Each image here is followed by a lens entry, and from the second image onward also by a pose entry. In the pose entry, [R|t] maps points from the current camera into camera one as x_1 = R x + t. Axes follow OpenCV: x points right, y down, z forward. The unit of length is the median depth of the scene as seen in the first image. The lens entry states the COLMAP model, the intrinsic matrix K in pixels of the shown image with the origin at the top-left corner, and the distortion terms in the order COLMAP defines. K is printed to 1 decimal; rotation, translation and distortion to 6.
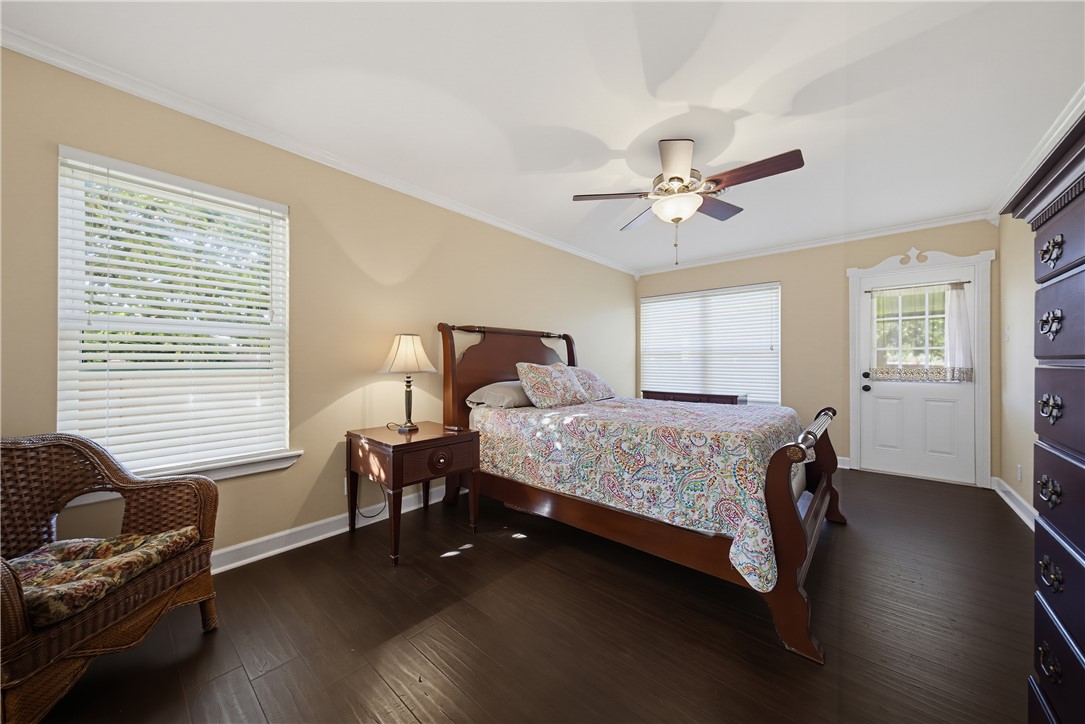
lens RADIAL K [[376.2, 0, 539.9], [0, 376.2, 358.7], [0, 0, 1]] dist [0.001808, 0.000145]
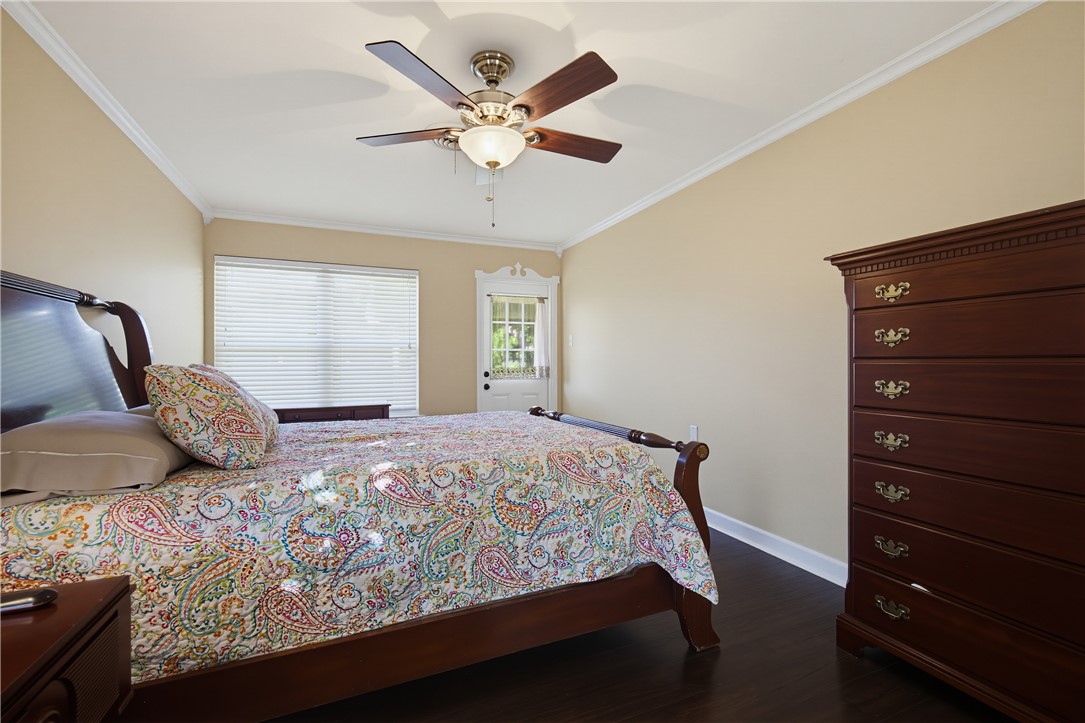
lens RADIAL K [[459.2, 0, 542.3], [0, 459.2, 358.7], [0, 0, 1]] dist [-0.000257, -0.000137]
pose [[0.431957, 0.004484, 0.901883, -0.406704], [-0.004672, 0.999985, -0.002734, 0.004947], [-0.901882, -0.003032, 0.431971, 0.562810]]
